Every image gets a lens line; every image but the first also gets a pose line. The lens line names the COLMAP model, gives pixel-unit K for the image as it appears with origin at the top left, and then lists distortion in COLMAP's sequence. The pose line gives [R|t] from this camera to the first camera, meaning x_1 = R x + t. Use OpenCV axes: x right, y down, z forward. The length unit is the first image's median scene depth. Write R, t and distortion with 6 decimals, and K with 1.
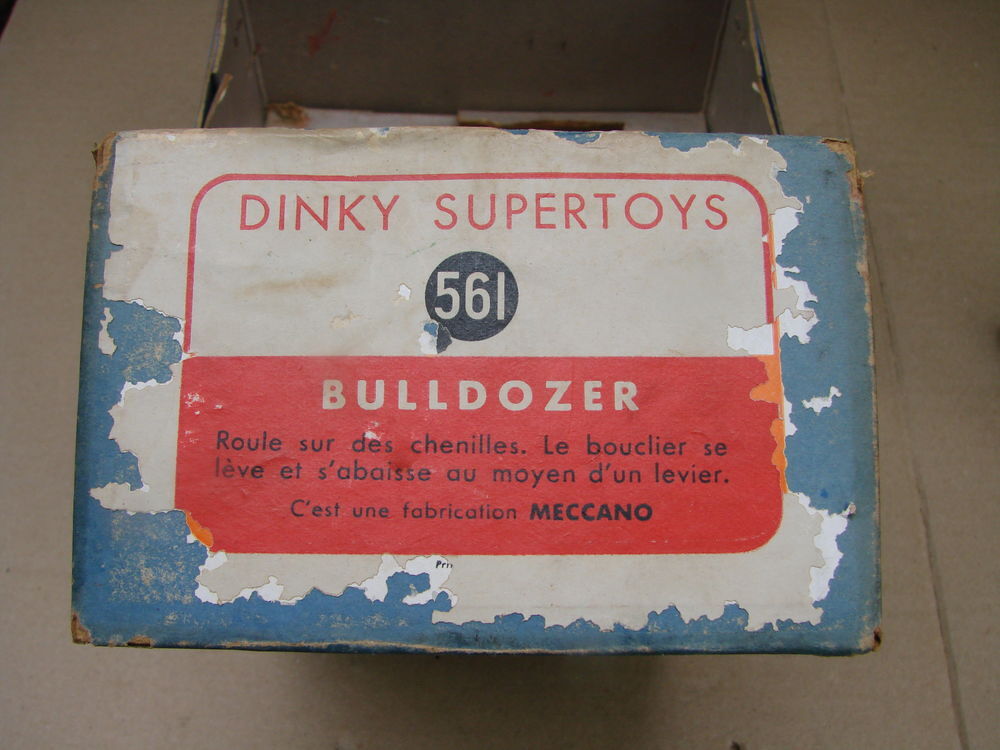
lens RADIAL K [[1059.8, 0, 481.9], [0, 1059.8, 389.0], [0, 0, 1]] dist [-0.206320, 0.188713]
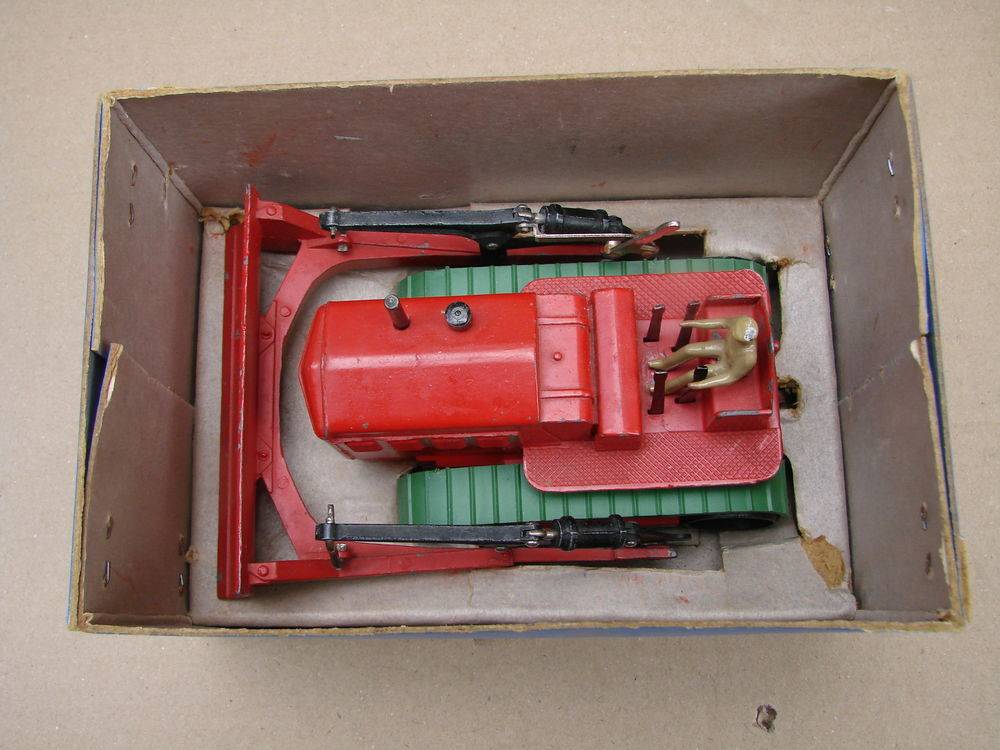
lens RADIAL K [[1059.8, 0, 481.9], [0, 1059.8, 389.0], [0, 0, 1]] dist [-0.206320, 0.188713]
pose [[0.998755, -0.015206, -0.047504, 0.021676], [0.030579, 0.939095, 0.342294, -0.495051], [0.039406, -0.343320, 0.938391, 0.365948]]
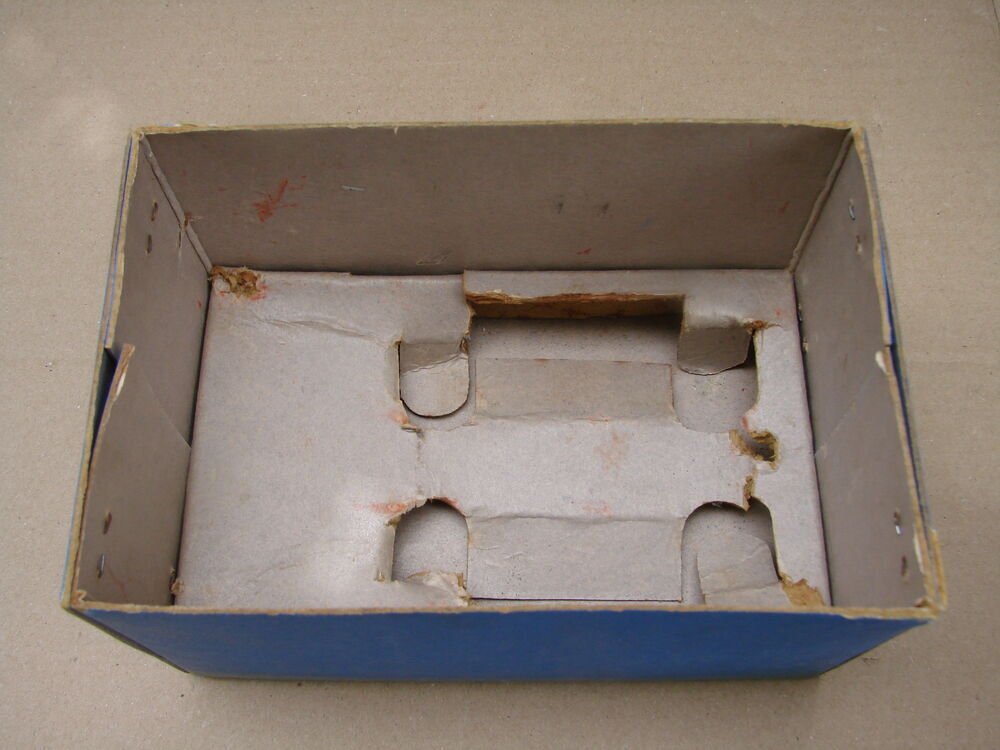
lens RADIAL K [[1059.8, 0, 481.9], [0, 1059.8, 389.0], [0, 0, 1]] dist [-0.206320, 0.188713]
pose [[0.999431, -0.003021, -0.033593, 0.019888], [0.008351, 0.987134, 0.159678, -0.383027], [0.032678, -0.159868, 0.986597, 0.297292]]
